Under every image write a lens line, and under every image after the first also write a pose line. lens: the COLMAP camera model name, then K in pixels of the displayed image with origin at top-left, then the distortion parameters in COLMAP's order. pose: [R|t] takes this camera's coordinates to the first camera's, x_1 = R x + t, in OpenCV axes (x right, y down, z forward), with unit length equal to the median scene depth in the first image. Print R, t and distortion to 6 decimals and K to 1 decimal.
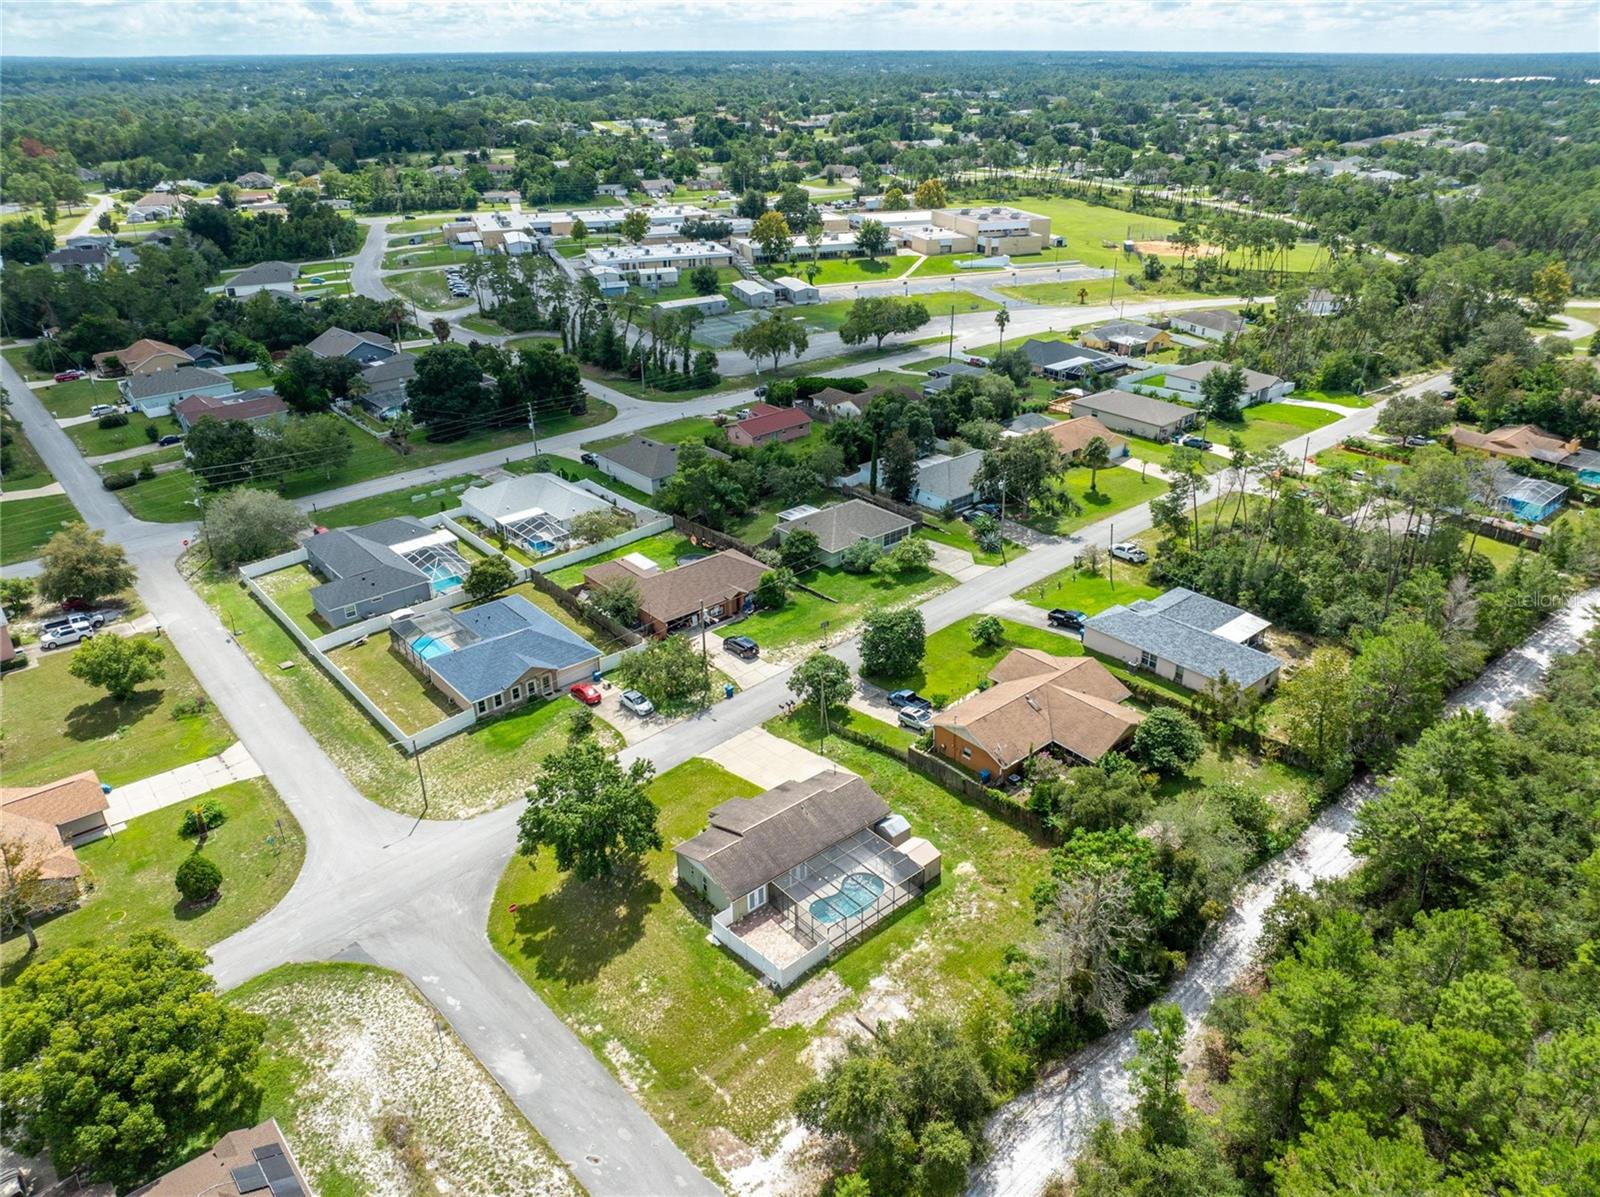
lens RADIAL K [[1113.7, 0, 806.1], [0, 1113.7, 601.9], [0, 0, 1]] dist [-0.028301, -0.001374]
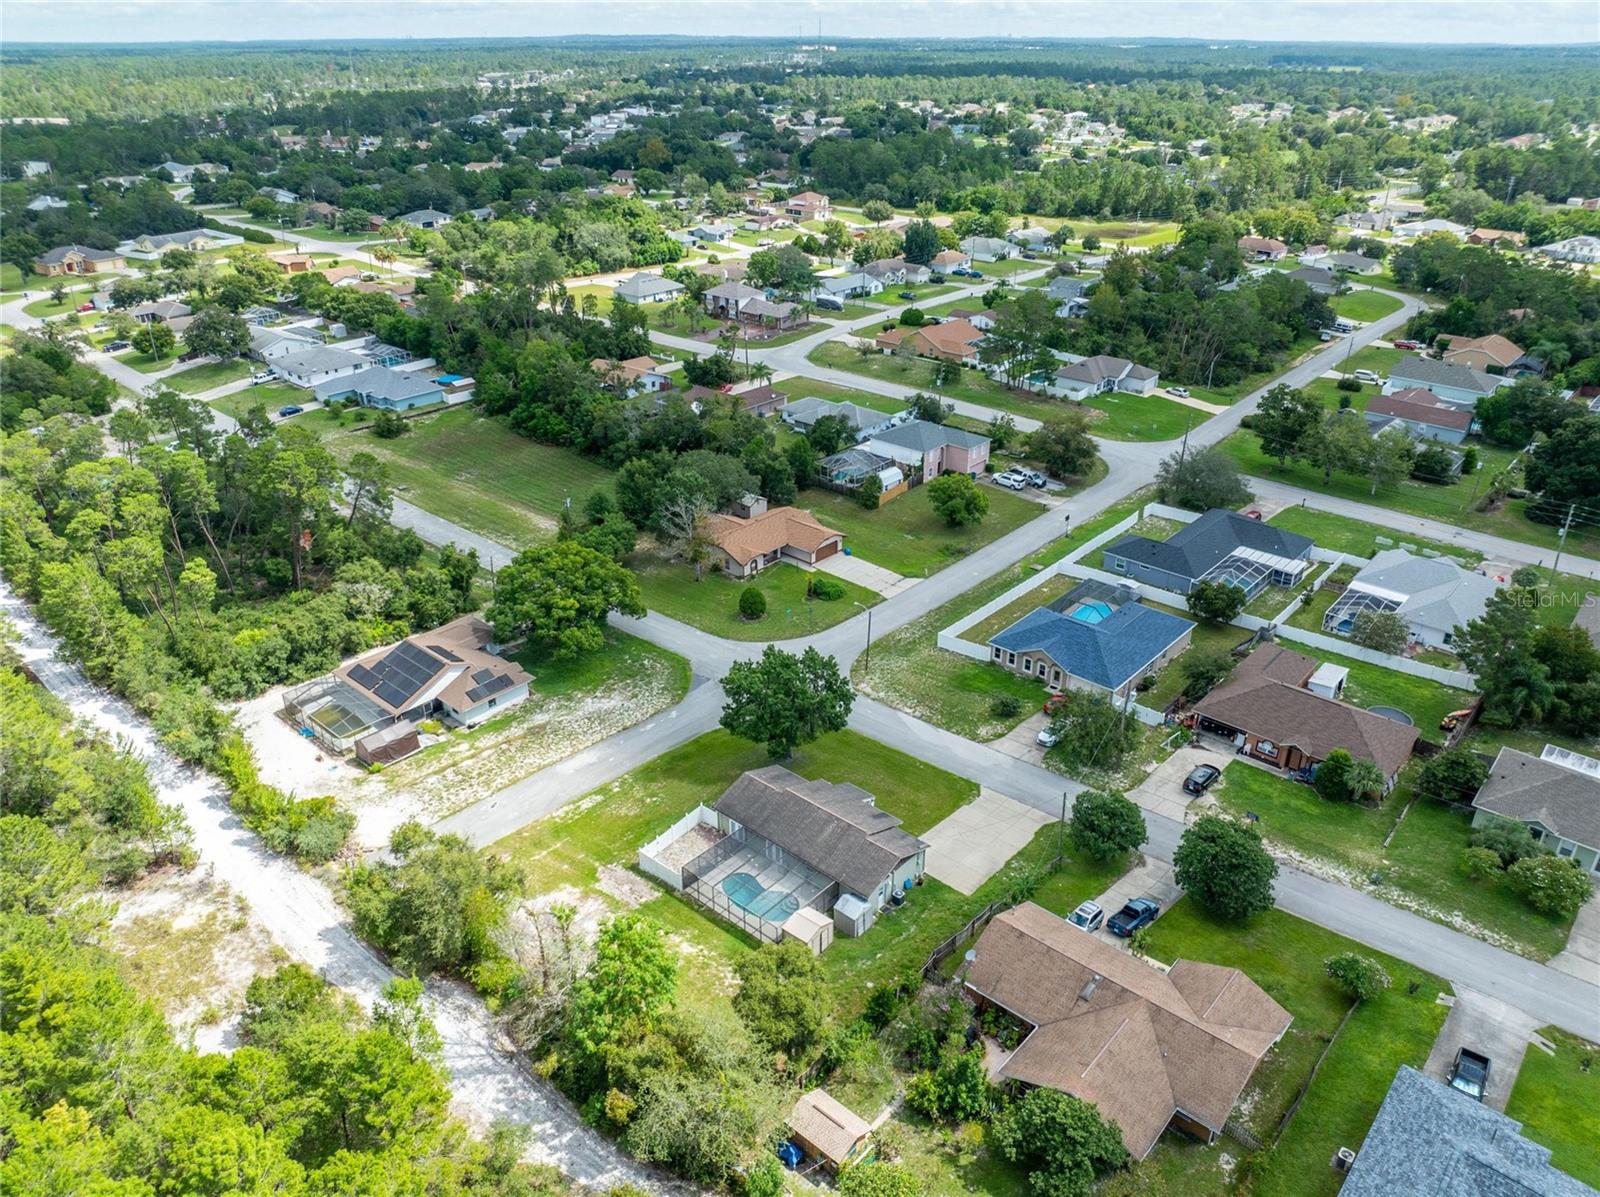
lens RADIAL K [[1118.5, 0, 809.2], [0, 1118.5, 602.5], [0, 0, 1]] dist [-0.034343, -0.003420]
pose [[0.138204, 0.454261, -0.880084, 0.541085], [-0.445742, 0.822056, 0.354312, -0.218894], [0.884428, 0.343323, 0.316094, 0.424503]]
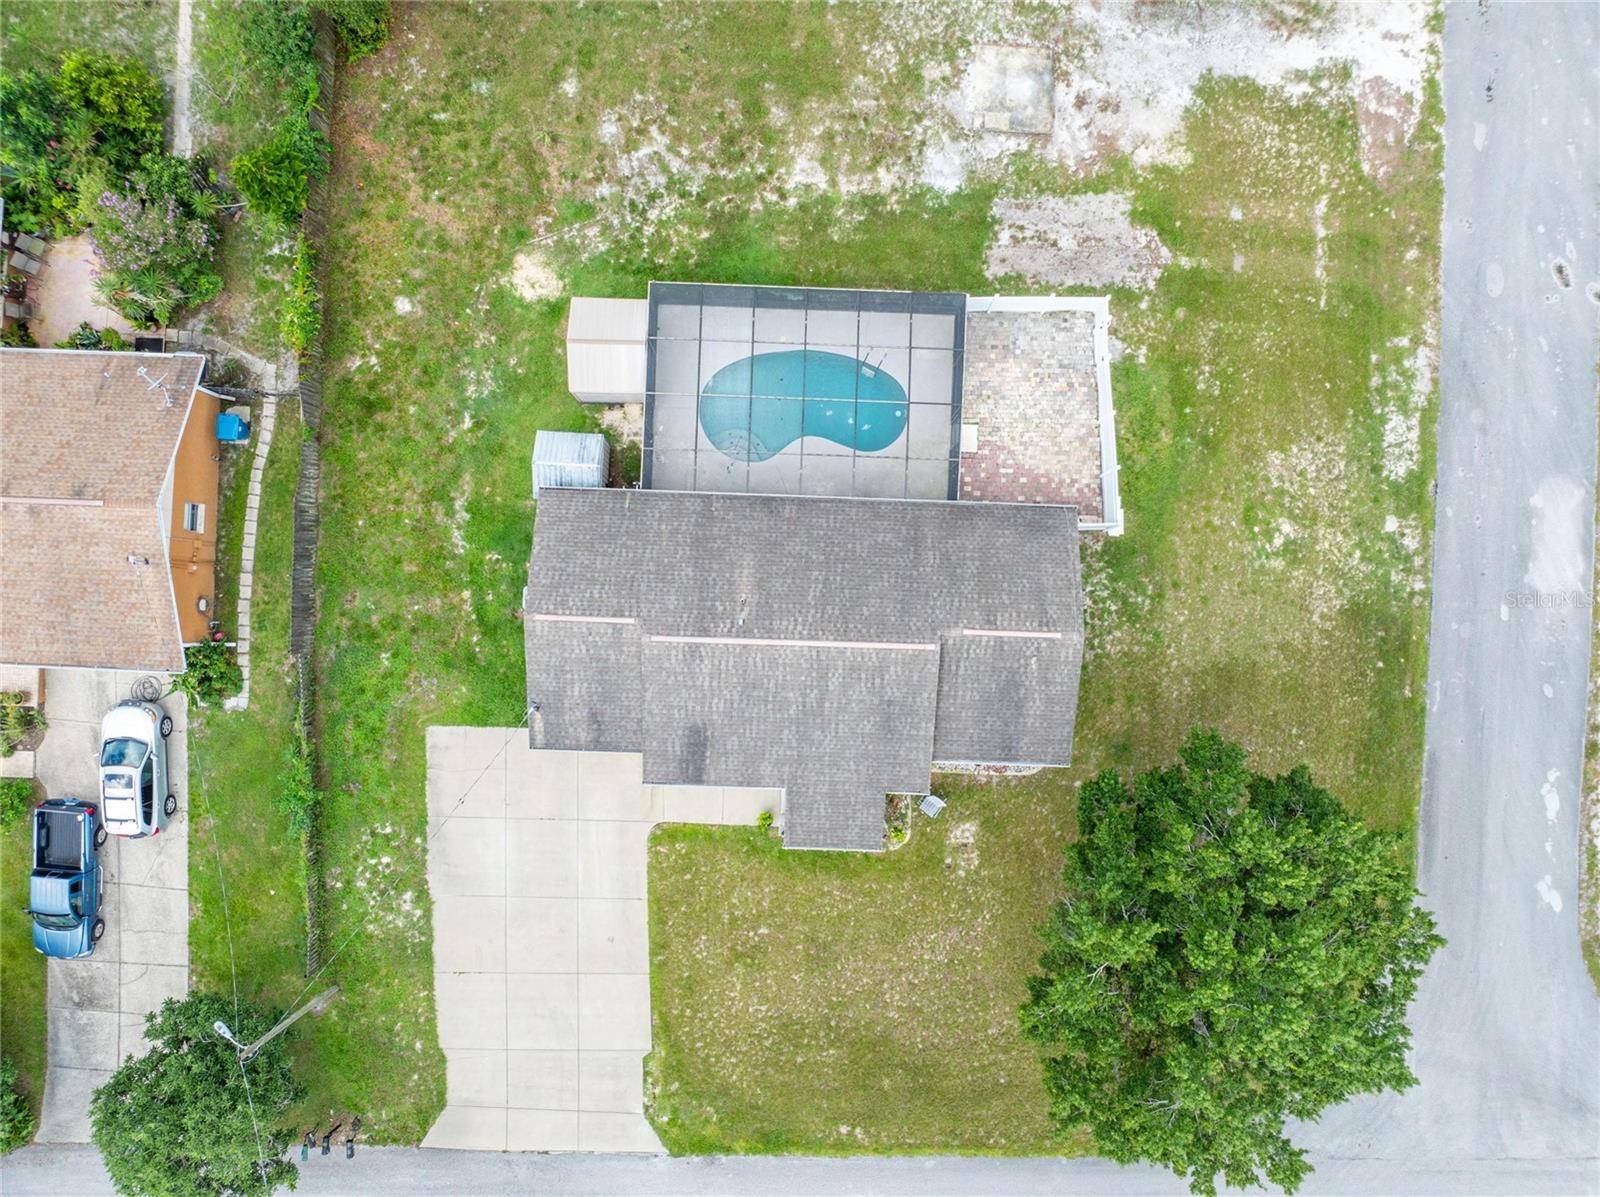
lens RADIAL K [[1113.7, 0, 806.1], [0, 1113.7, 601.9], [0, 0, 1]] dist [-0.028301, -0.001374]
pose [[-0.732922, -0.679968, 0.021643, -0.015984], [0.297295, -0.291509, 0.909196, -0.097875], [-0.611916, 0.672804, 0.415805, 0.585377]]
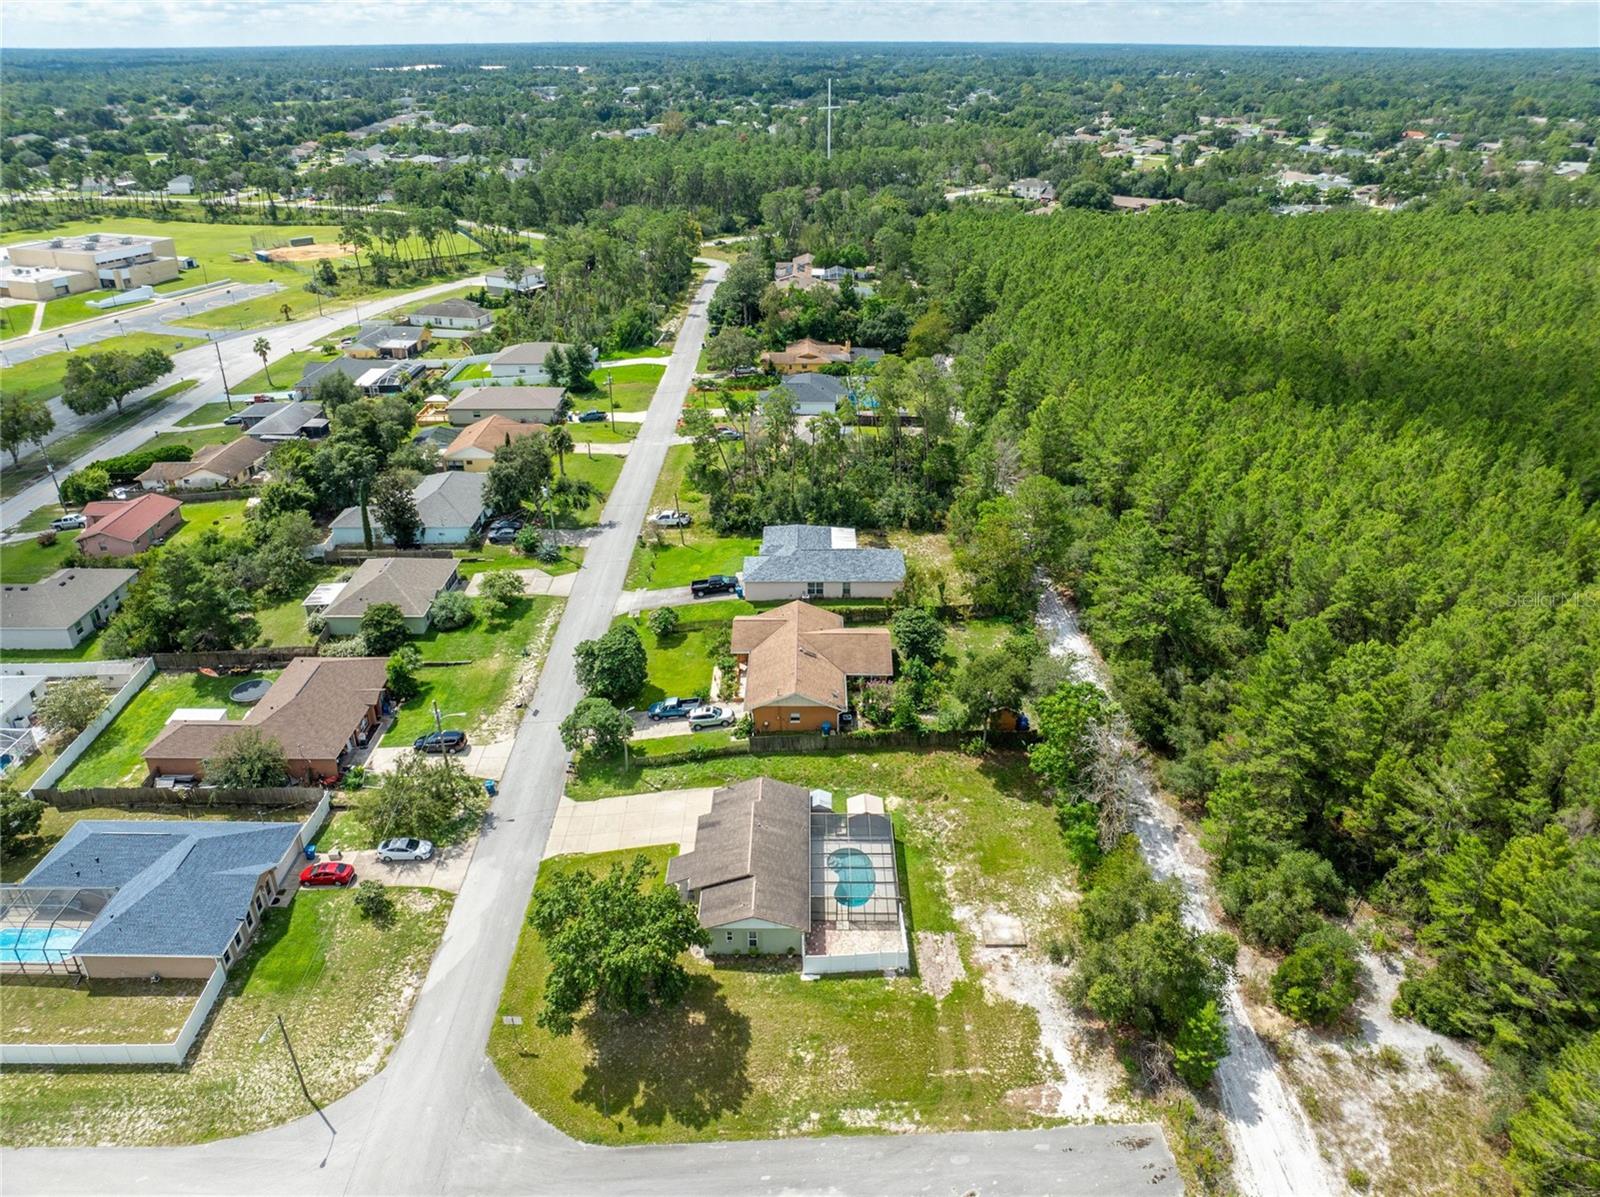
lens RADIAL K [[1121.8, 0, 800.0], [0, 1121.8, 598.5], [0, 0, 1]] dist [-0.028731, -0.000934]
pose [[0.659475, -0.336486, 0.672213, -0.399987], [0.337008, 0.931666, 0.135736, -0.083727], [-0.671951, 0.137026, 0.727809, 0.169647]]
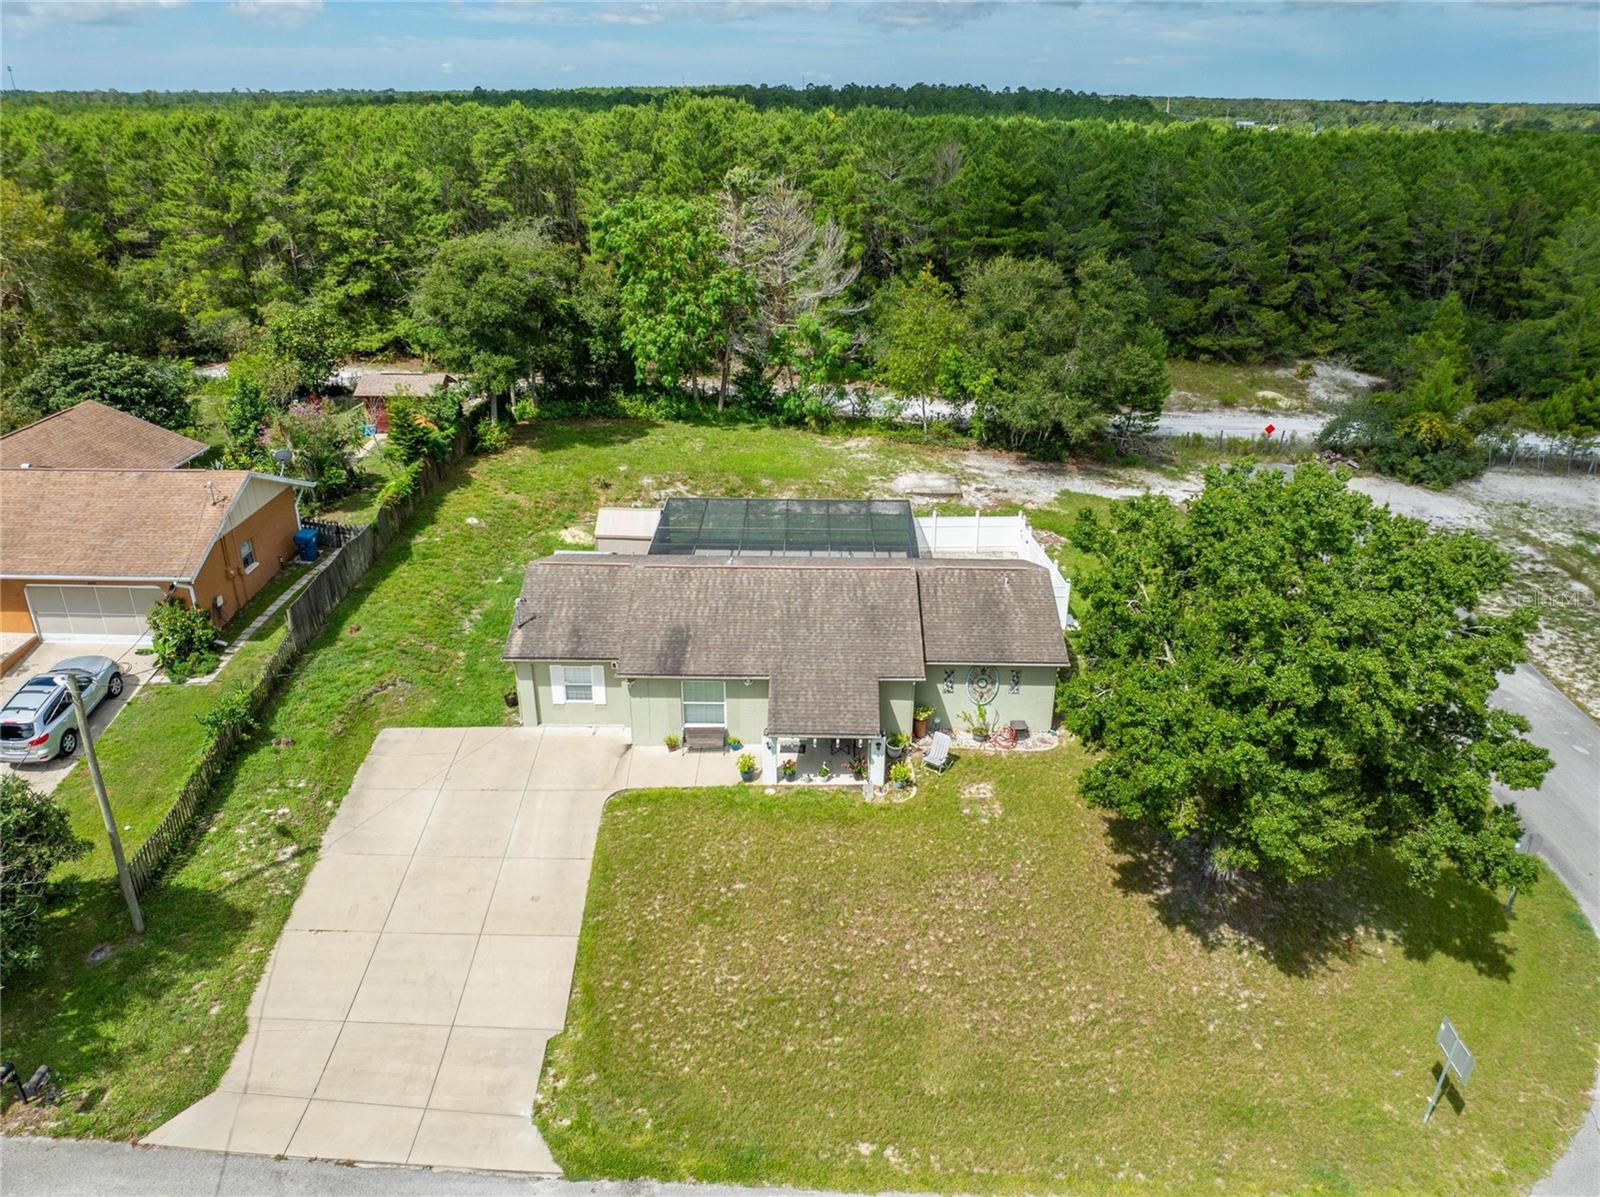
lens RADIAL K [[1121.8, 0, 800.0], [0, 1121.8, 598.5], [0, 0, 1]] dist [-0.028731, -0.000934]
pose [[-0.746000, -0.273803, 0.607055, -0.188149], [0.296057, 0.680177, 0.670604, -0.046843], [-0.596518, 0.679993, -0.426351, 0.819223]]
